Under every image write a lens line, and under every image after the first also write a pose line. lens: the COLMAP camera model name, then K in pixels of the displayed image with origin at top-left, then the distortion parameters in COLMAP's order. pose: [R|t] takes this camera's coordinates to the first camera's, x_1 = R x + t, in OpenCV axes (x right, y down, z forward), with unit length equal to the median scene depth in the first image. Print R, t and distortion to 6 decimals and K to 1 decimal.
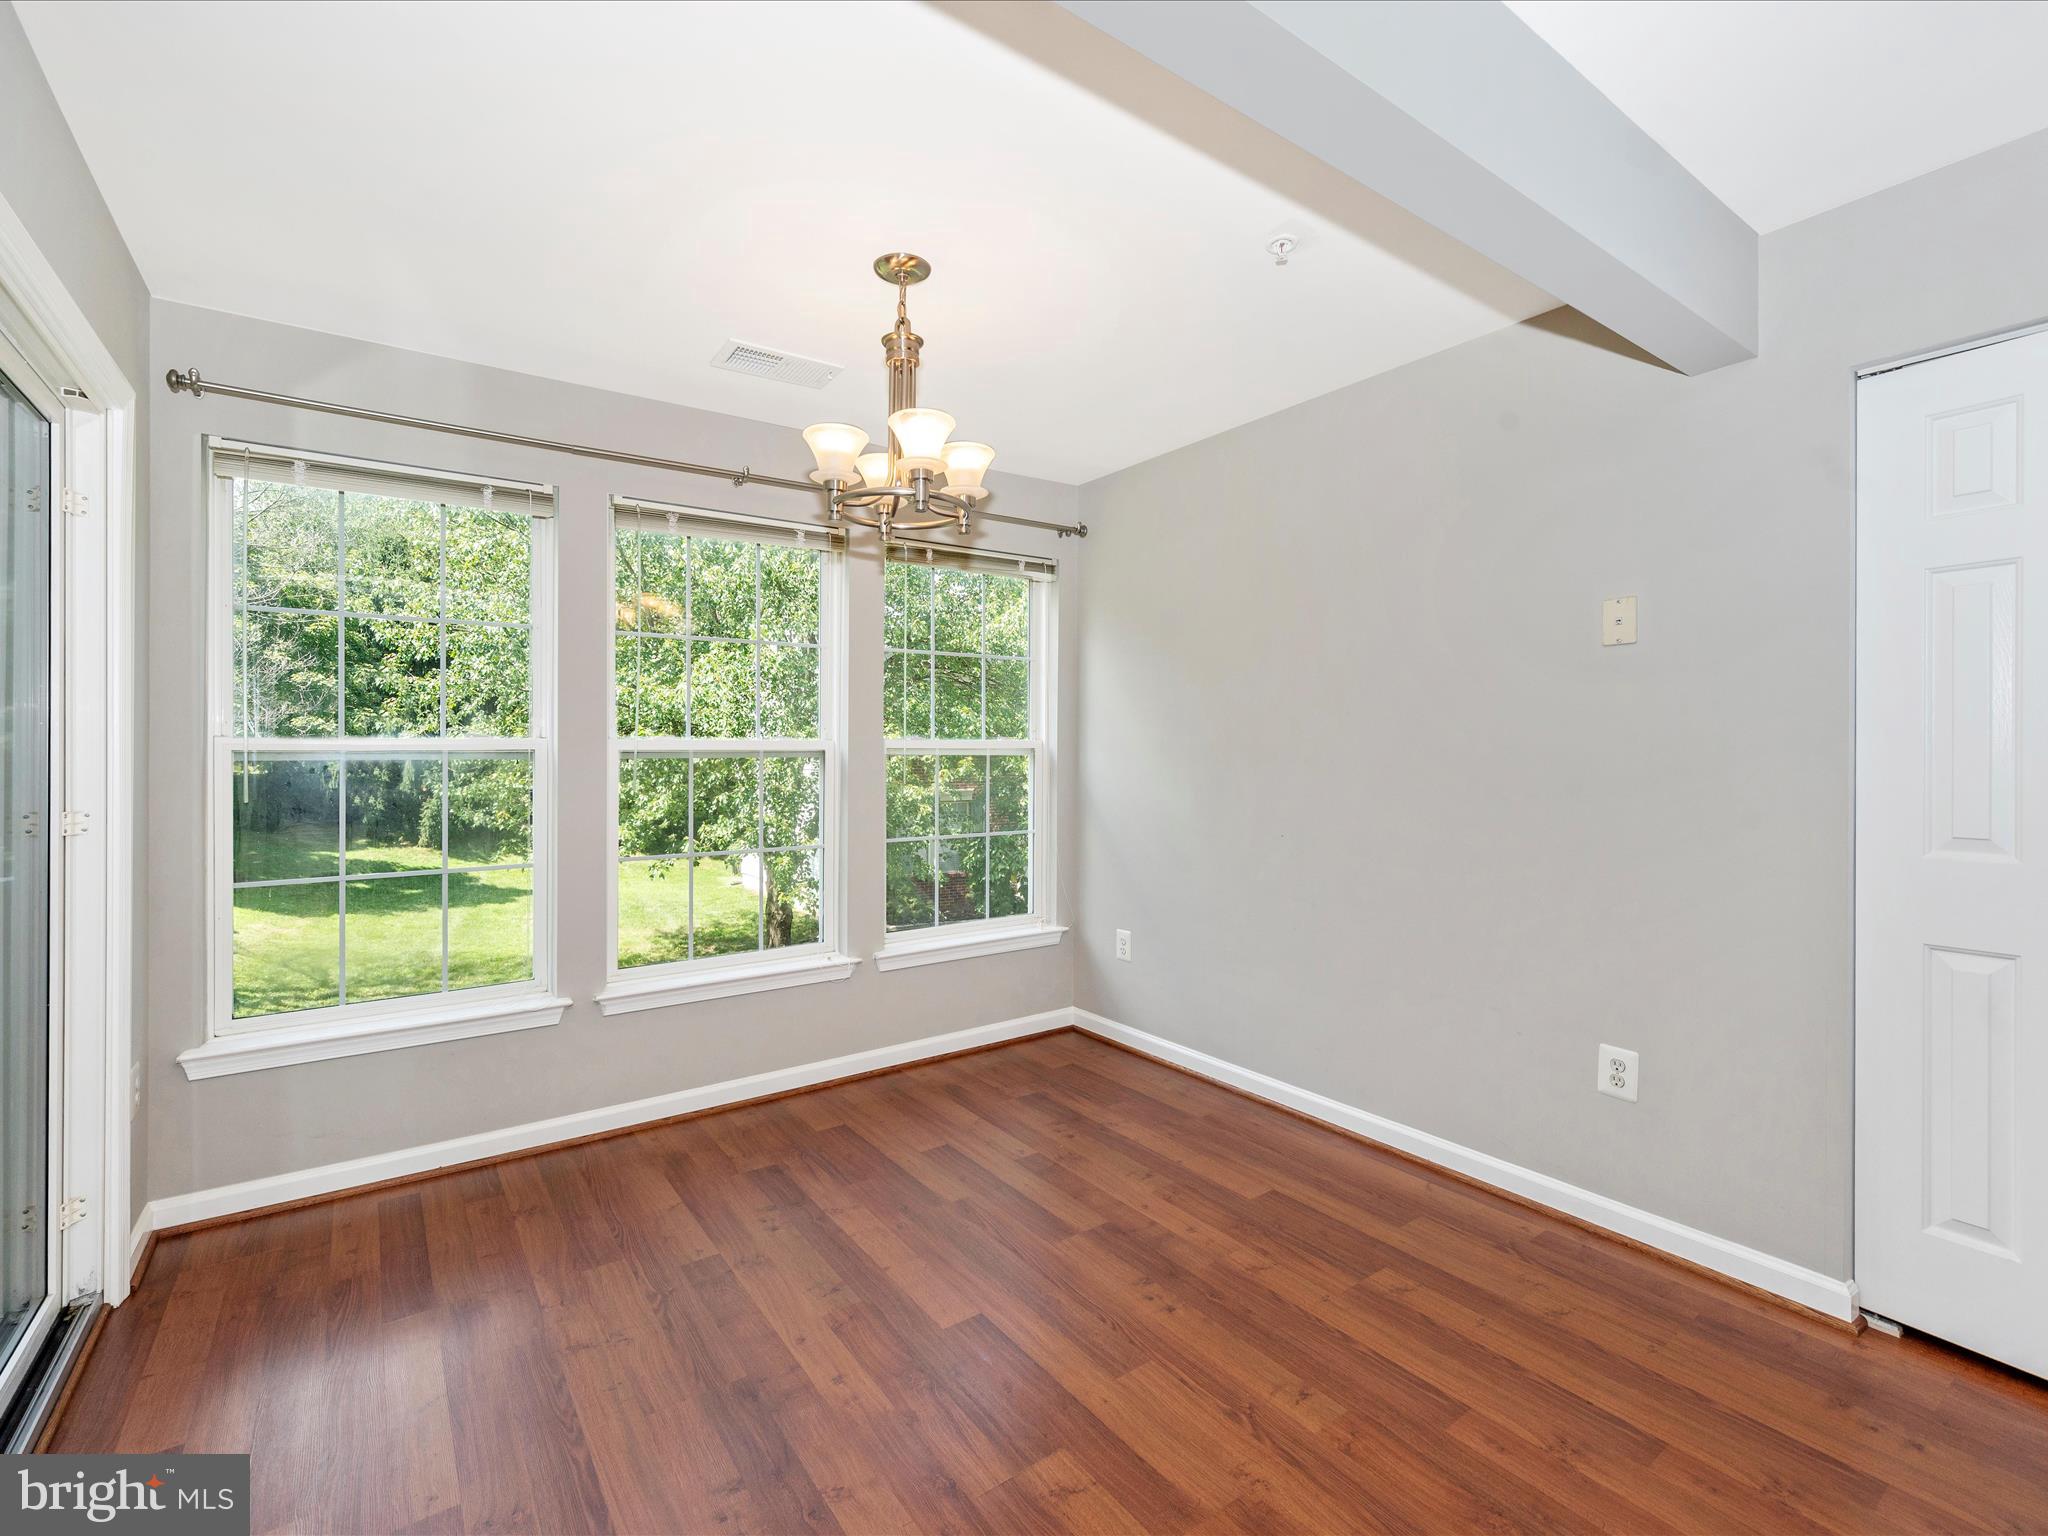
lens RADIAL K [[923.6, 0, 1050.4], [0, 923.6, 770.1], [0, 0, 1]] dist [0.001888, -0.000625]
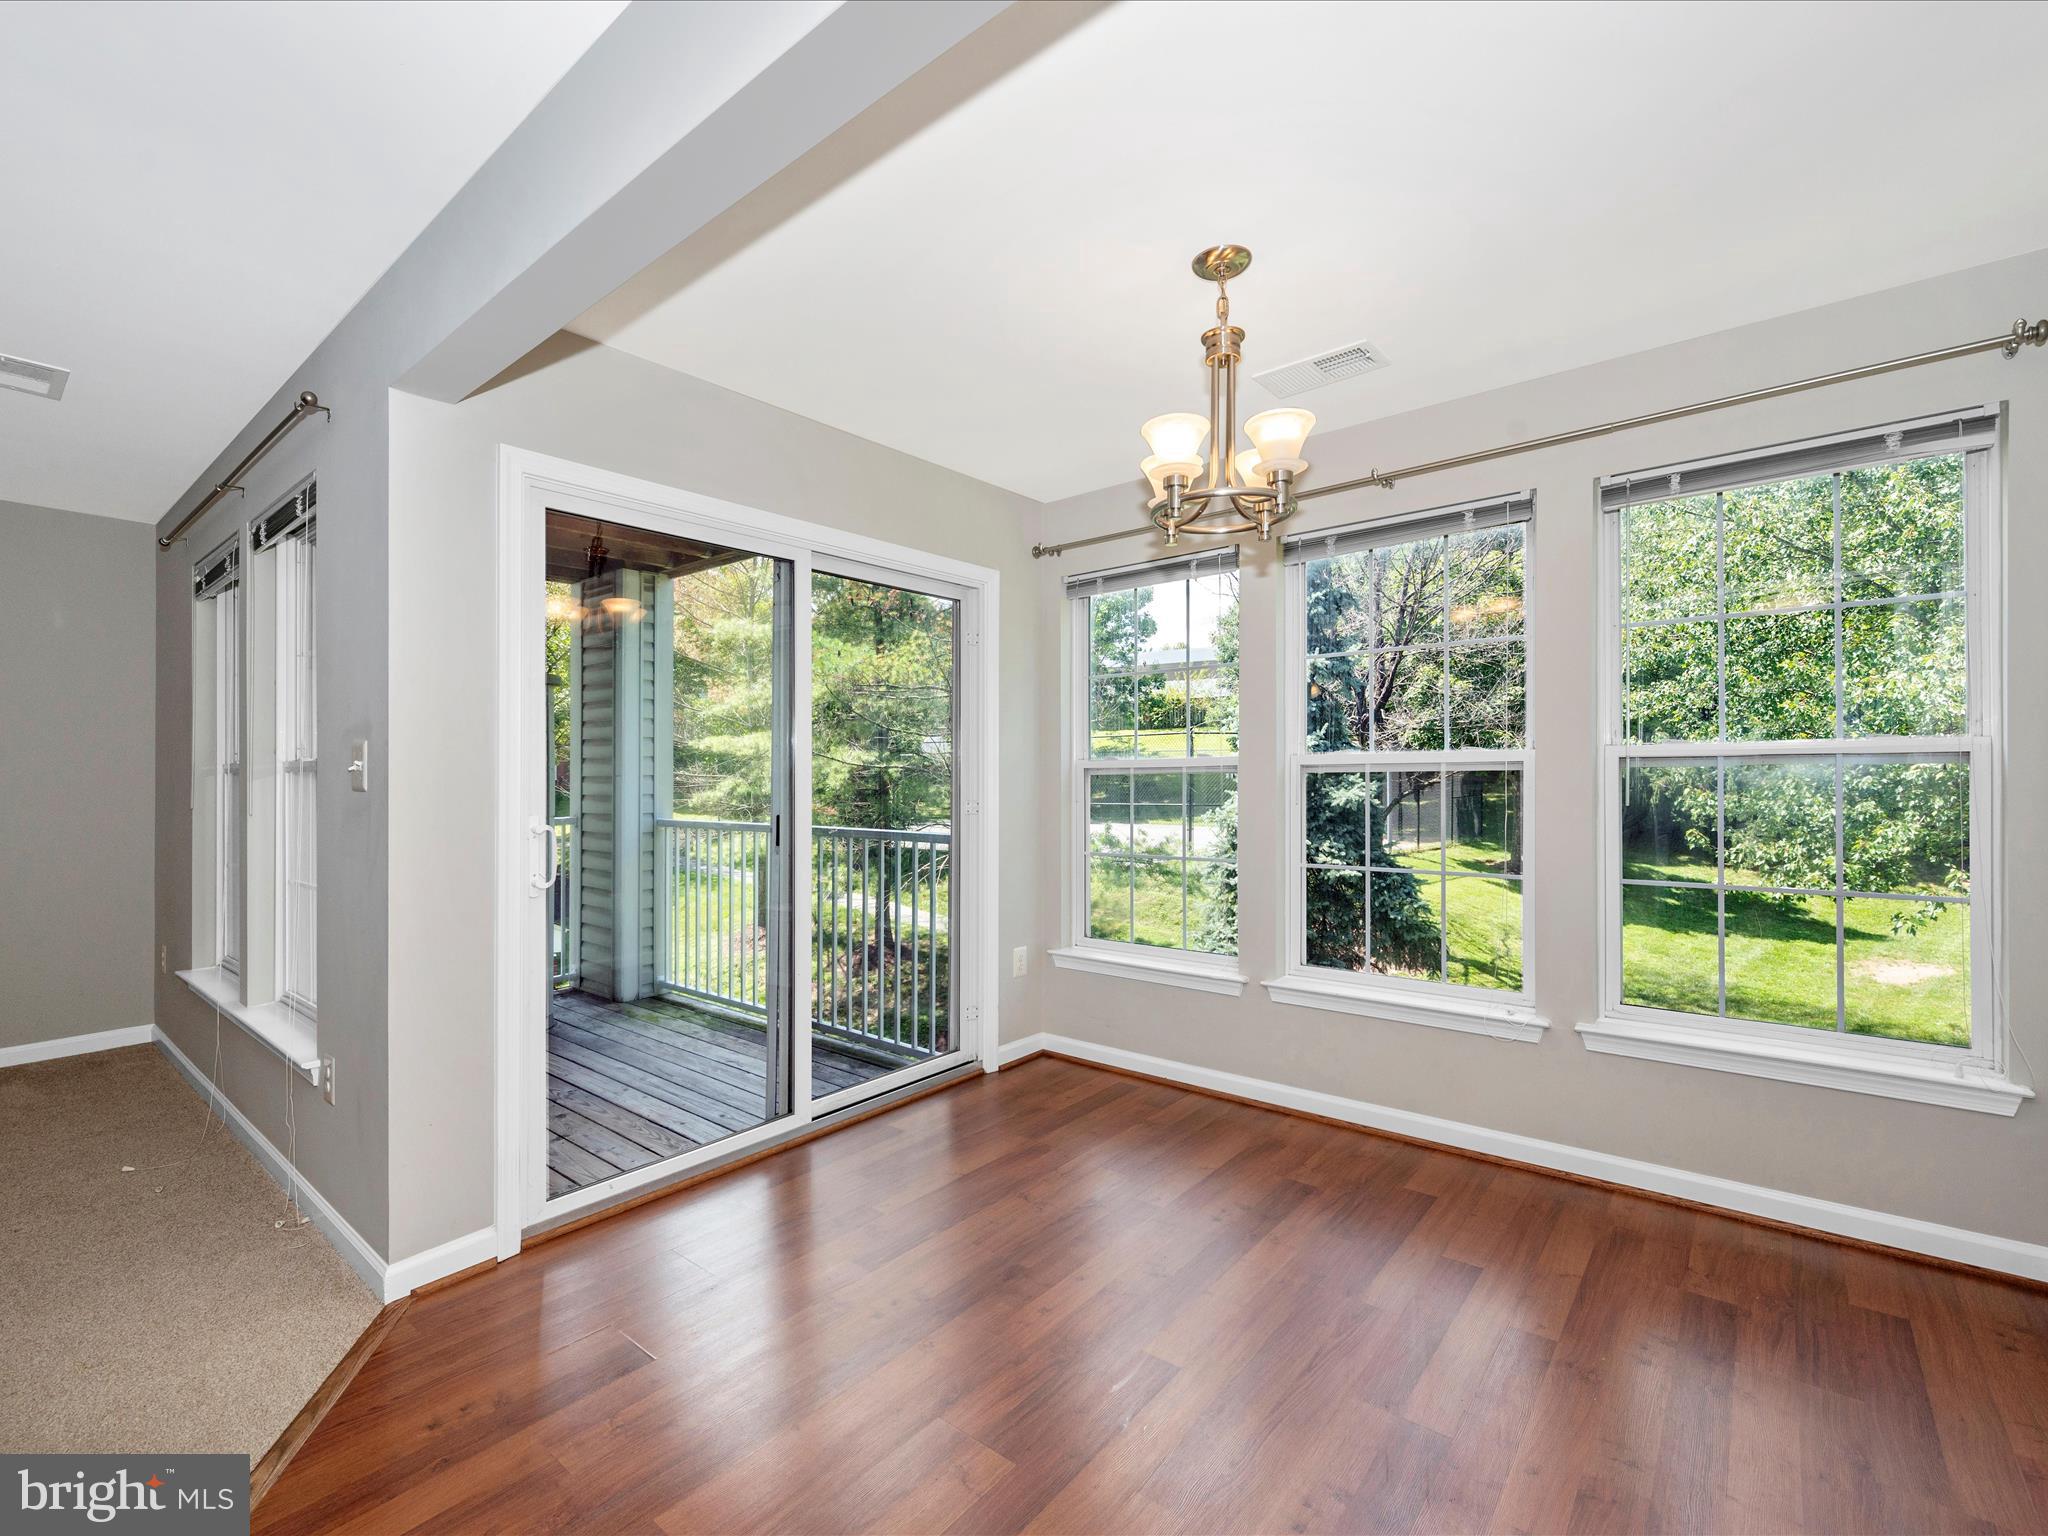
lens RADIAL K [[923.6, 0, 1005.7], [0, 923.6, 770.2], [0, 0, 1]] dist [0.001888, -0.000625]
pose [[0.231213, -0.005659, -0.972887, 0.523493], [-0.007547, 0.999943, -0.007609, -0.004264], [0.972874, 0.009101, 0.231157, 0.406955]]
